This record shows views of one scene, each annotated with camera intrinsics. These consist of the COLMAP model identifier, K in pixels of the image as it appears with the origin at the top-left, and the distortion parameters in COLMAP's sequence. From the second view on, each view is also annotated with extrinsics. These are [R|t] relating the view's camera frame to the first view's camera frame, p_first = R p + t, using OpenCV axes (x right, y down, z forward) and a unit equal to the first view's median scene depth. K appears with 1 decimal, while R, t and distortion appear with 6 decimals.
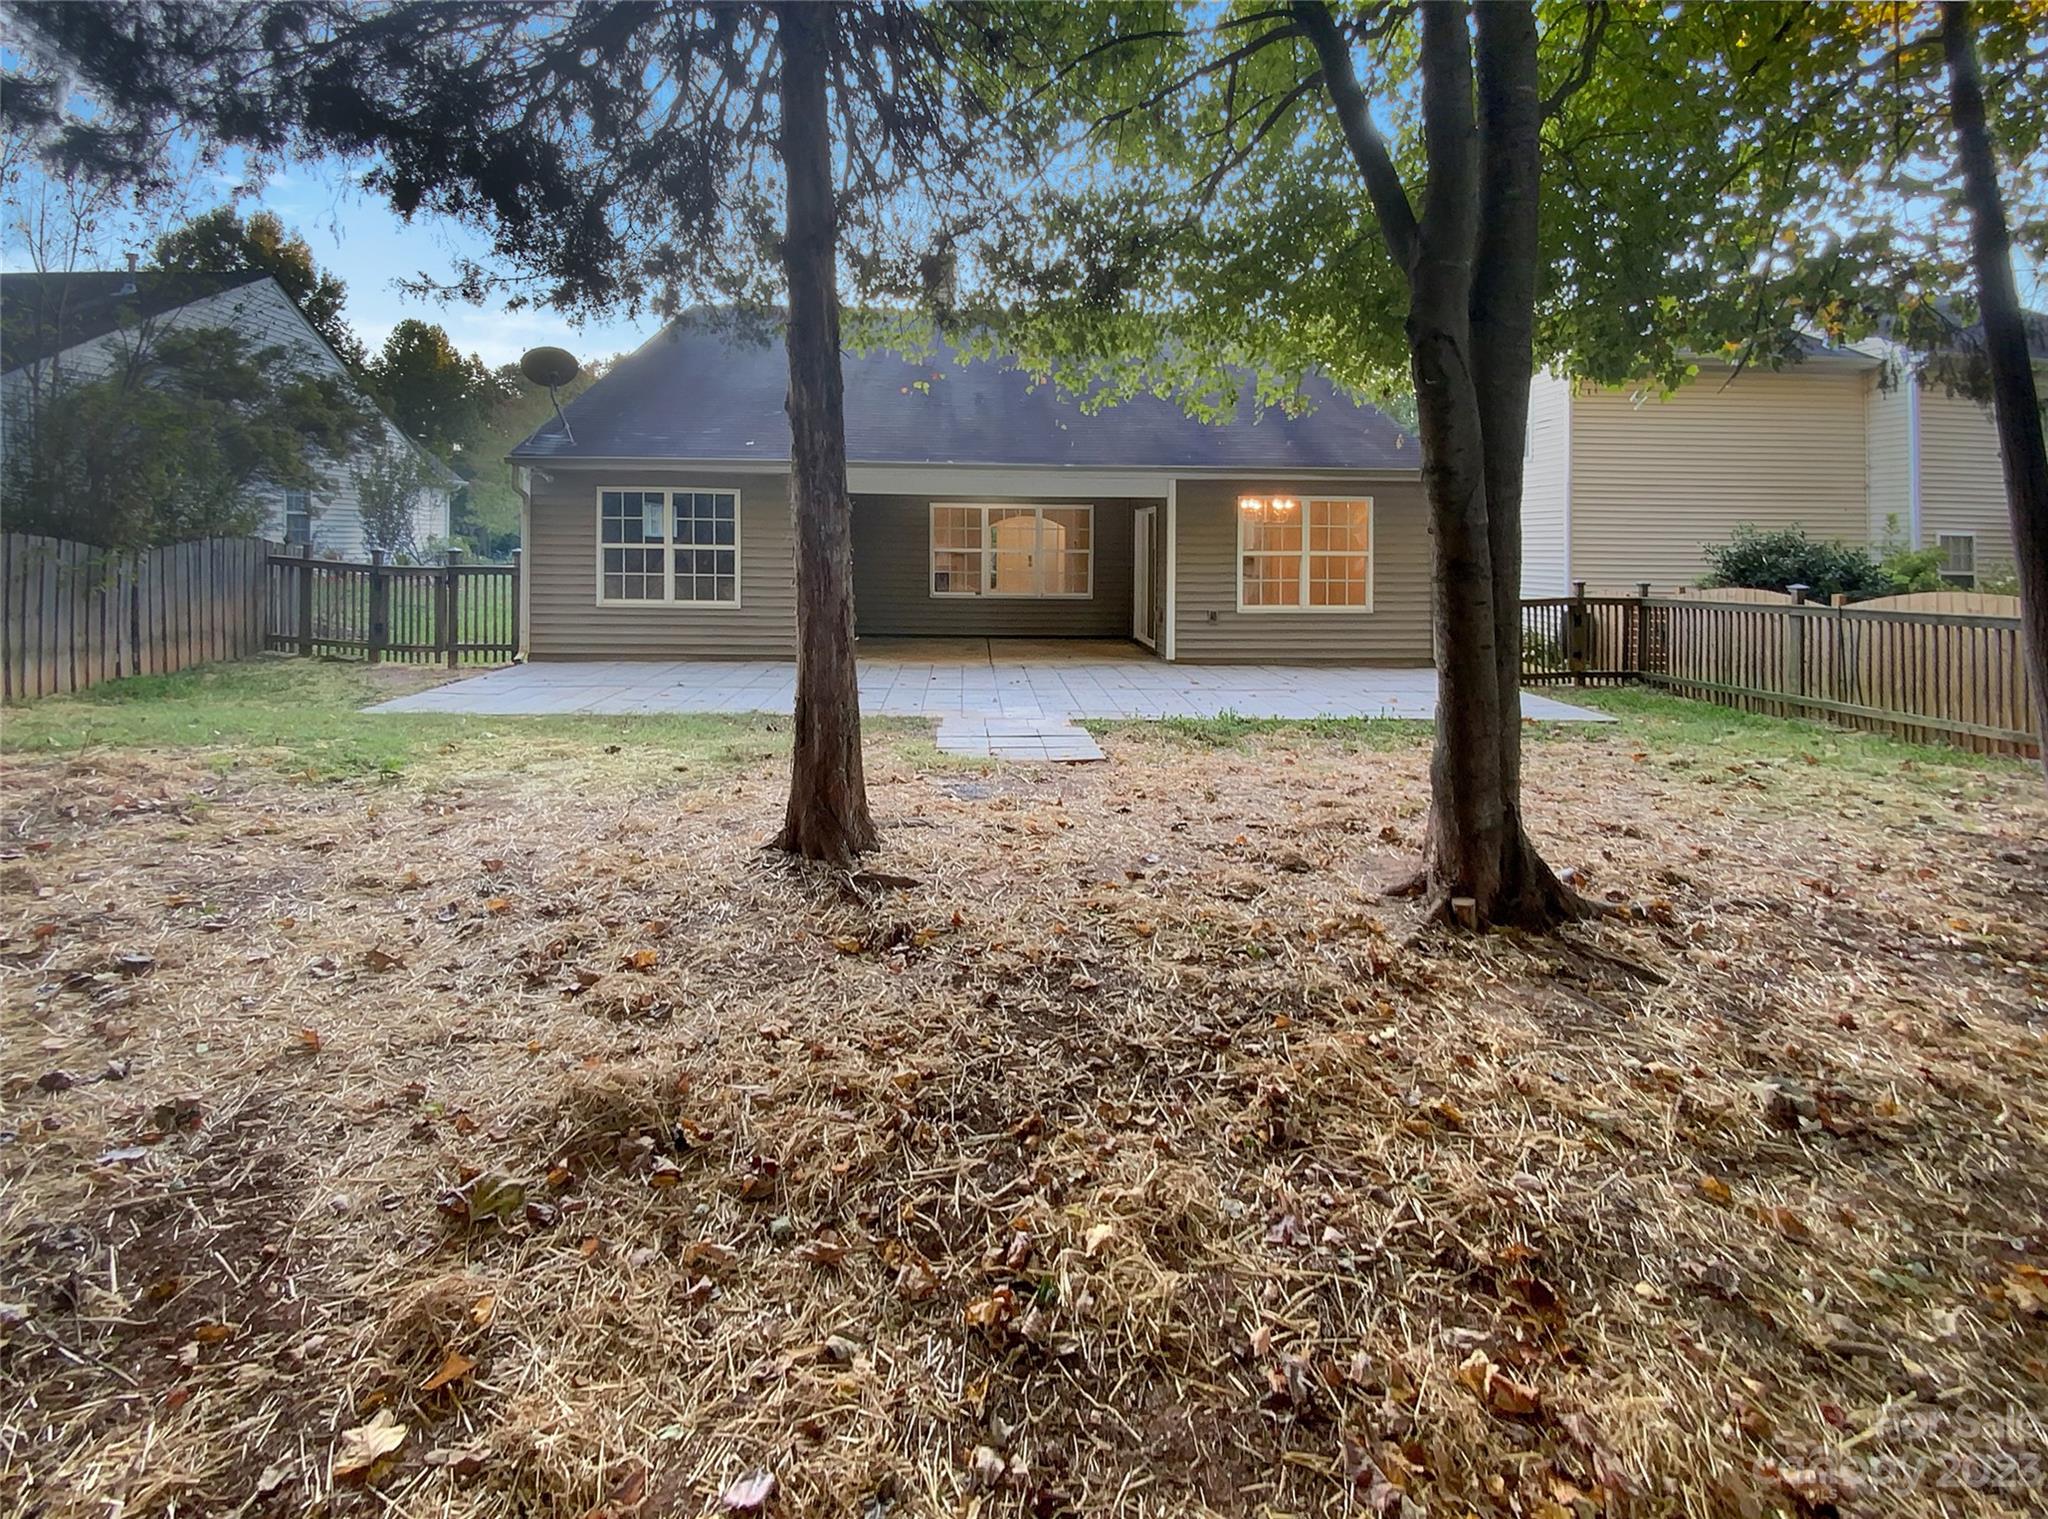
lens RADIAL K [[889.4, 0, 1015.3], [0, 889.4, 756.0], [0, 0, 1]] dist [-0.016649, -0.000971]
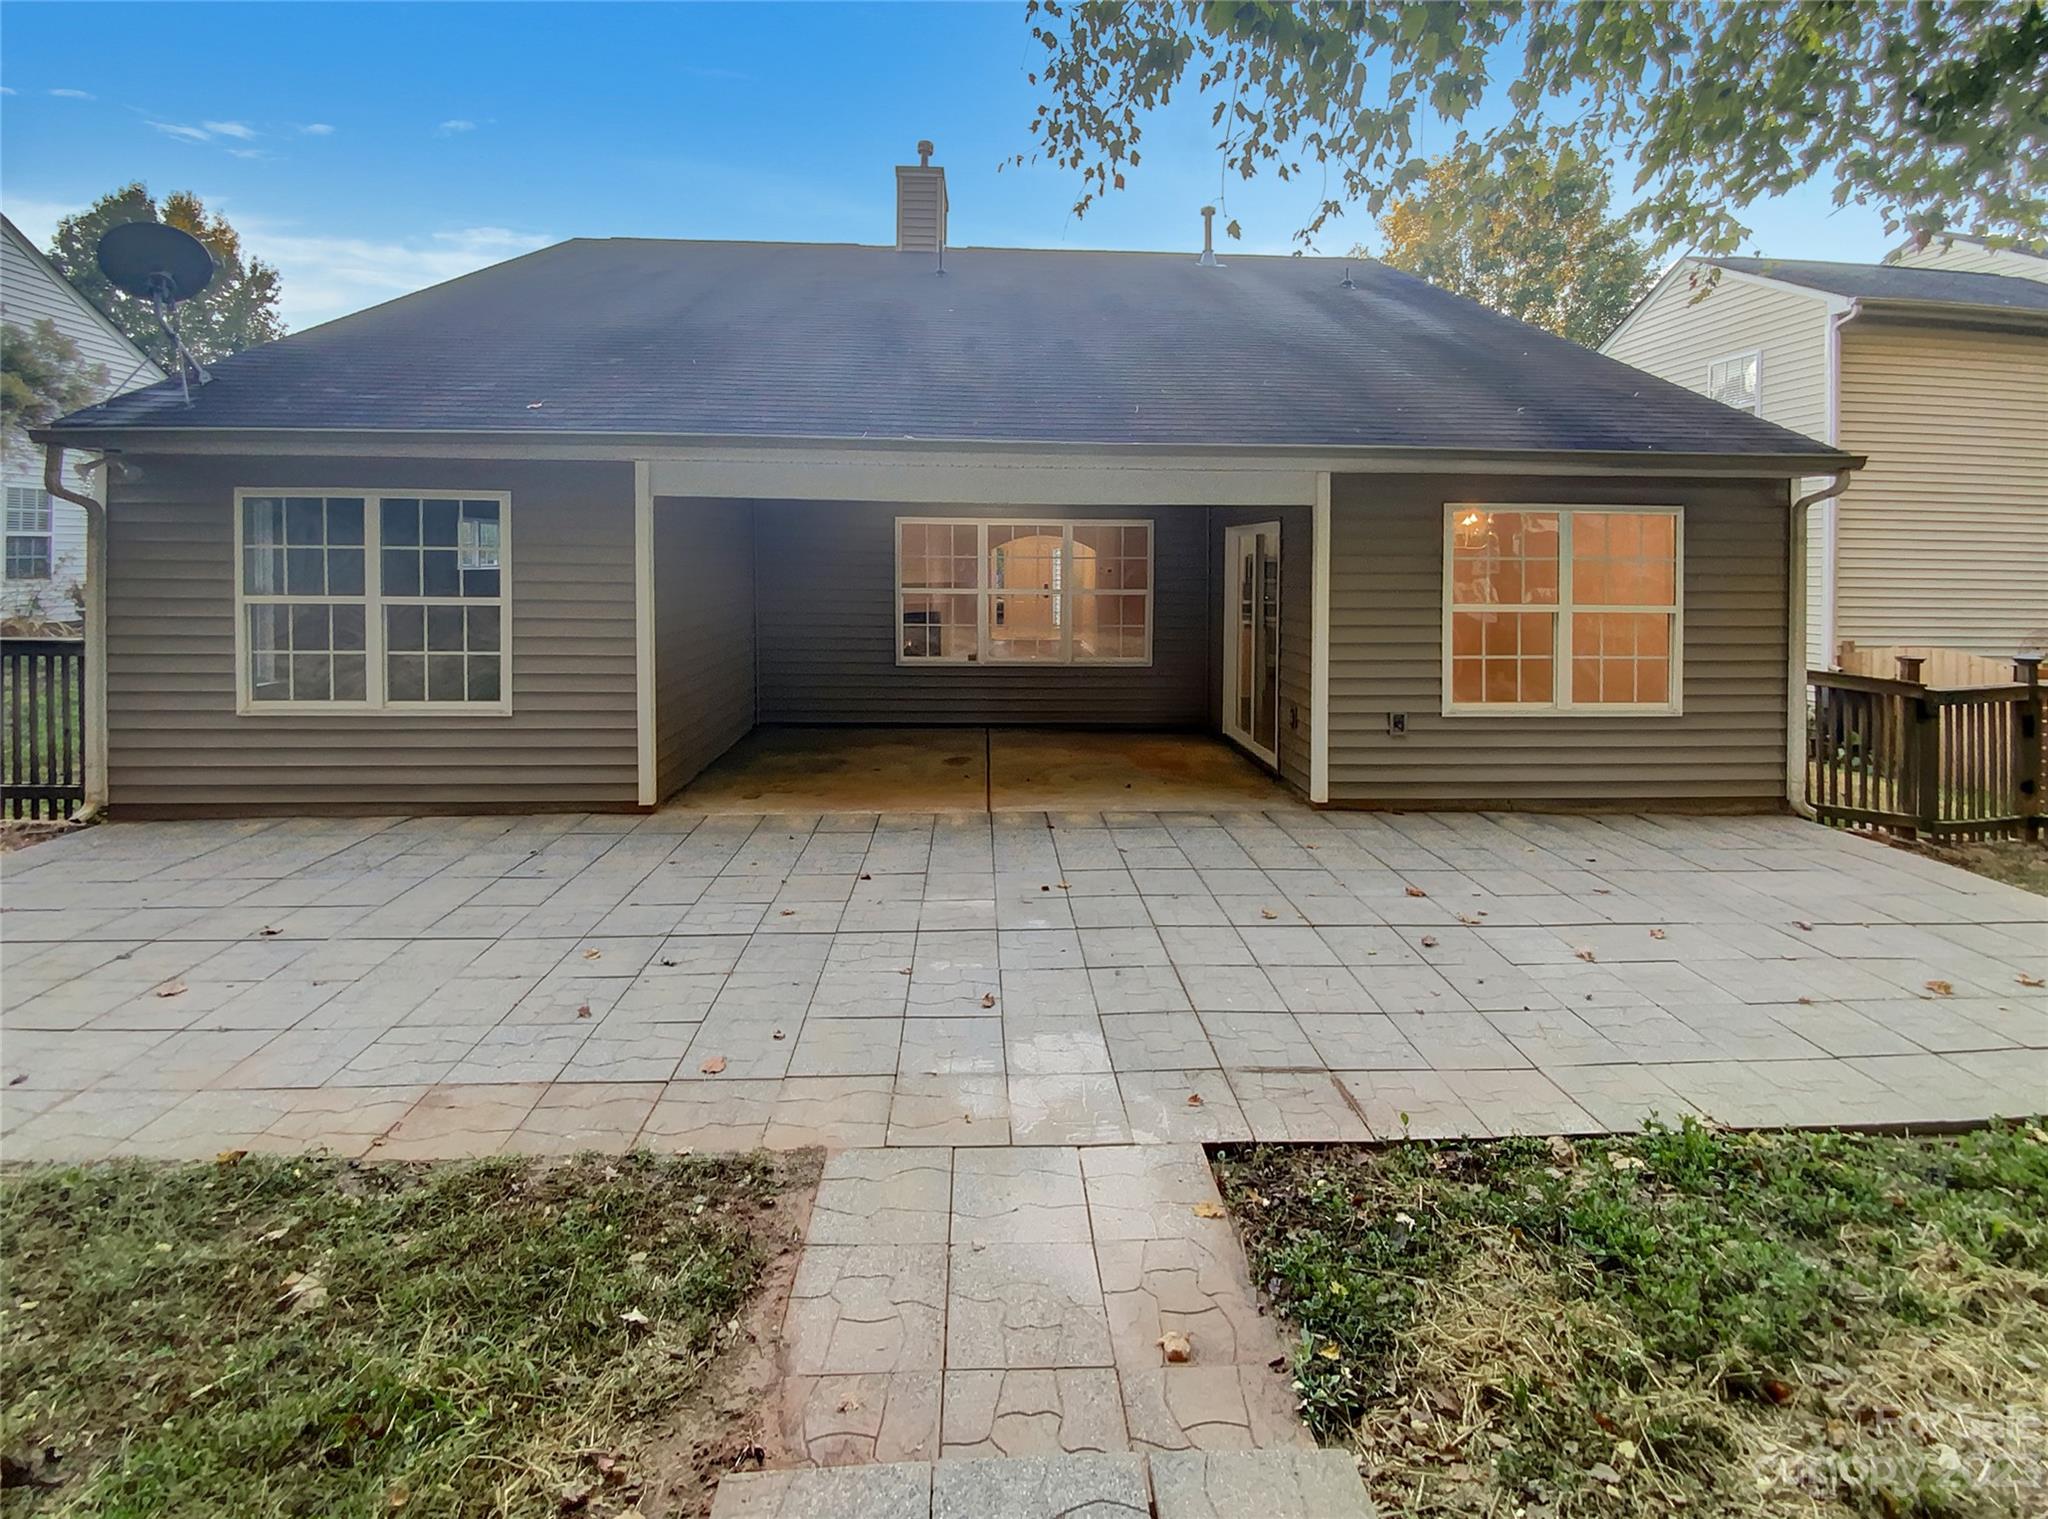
lens RADIAL K [[889.4, 0, 1038.5], [0, 889.4, 766.0], [0, 0, 1]] dist [-0.016649, -0.000971]
pose [[0.999870, -0.004845, 0.015391, -0.006265], [0.004910, 0.999979, -0.004220, -0.129772], [-0.015370, 0.004295, 0.999873, 0.458645]]
